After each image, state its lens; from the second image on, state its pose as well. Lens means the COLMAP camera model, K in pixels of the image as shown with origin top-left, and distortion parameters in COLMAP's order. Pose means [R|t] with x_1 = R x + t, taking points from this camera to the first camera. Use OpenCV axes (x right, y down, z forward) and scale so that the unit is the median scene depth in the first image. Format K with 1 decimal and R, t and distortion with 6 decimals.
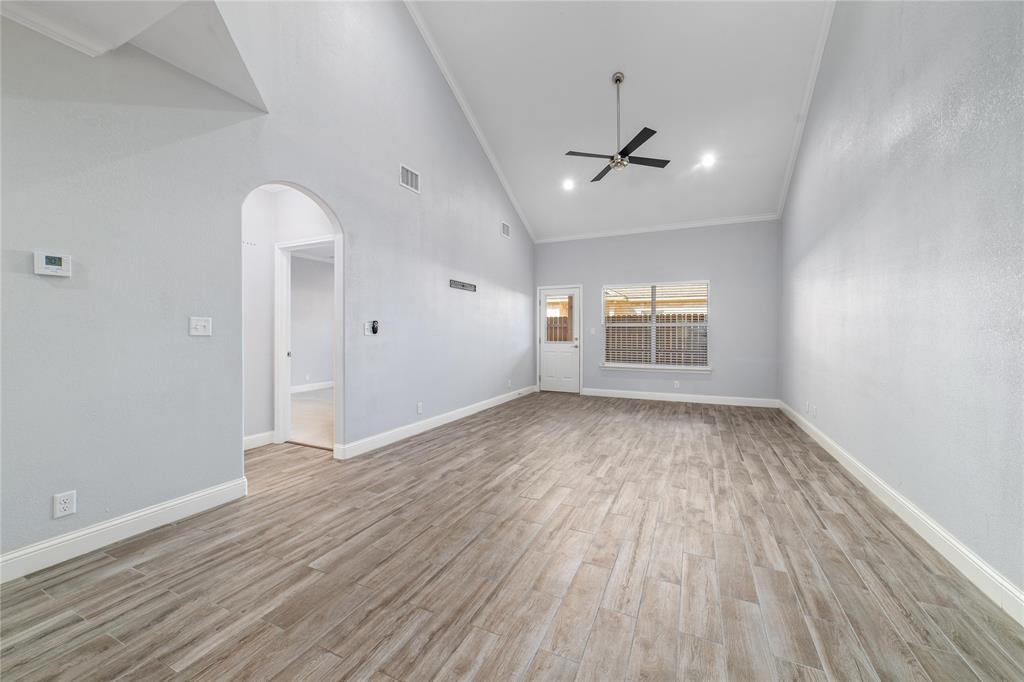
lens RADIAL K [[390.9, 0, 516.2], [0, 390.9, 335.8], [0, 0, 1]] dist [-0.011791, -0.000253]
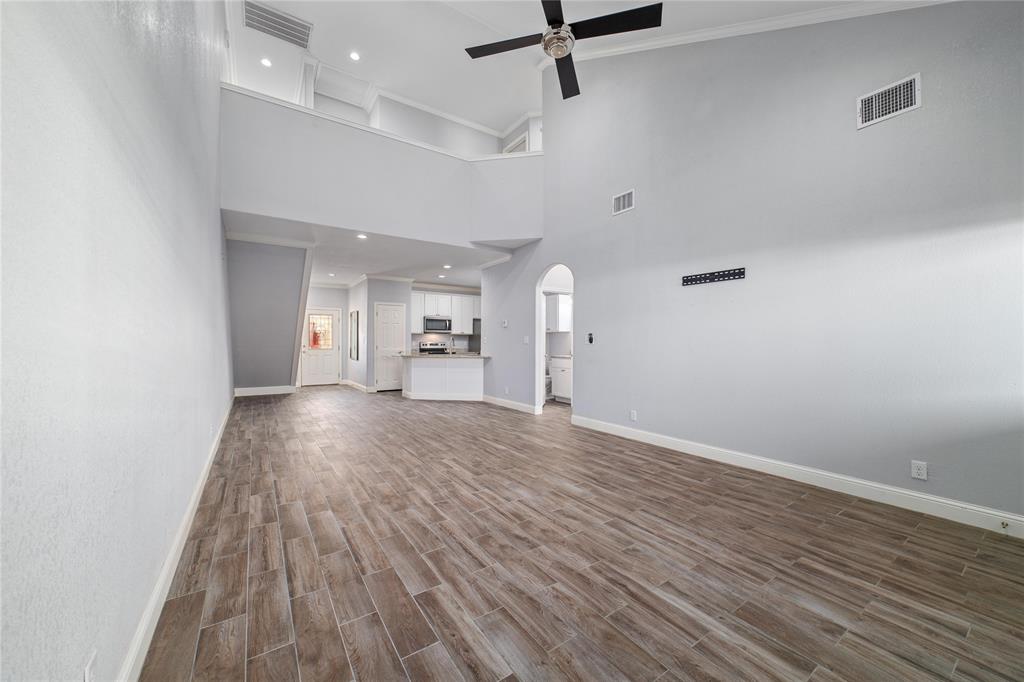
lens RADIAL K [[390.9, 0, 515.8], [0, 390.9, 341.6], [0, 0, 1]] dist [-0.011791, -0.000253]
pose [[-0.520773, -0.004708, -0.853682, 1.081871], [-0.006010, 0.999980, -0.001849, -0.007992], [0.853674, 0.004168, -0.520791, 1.731252]]
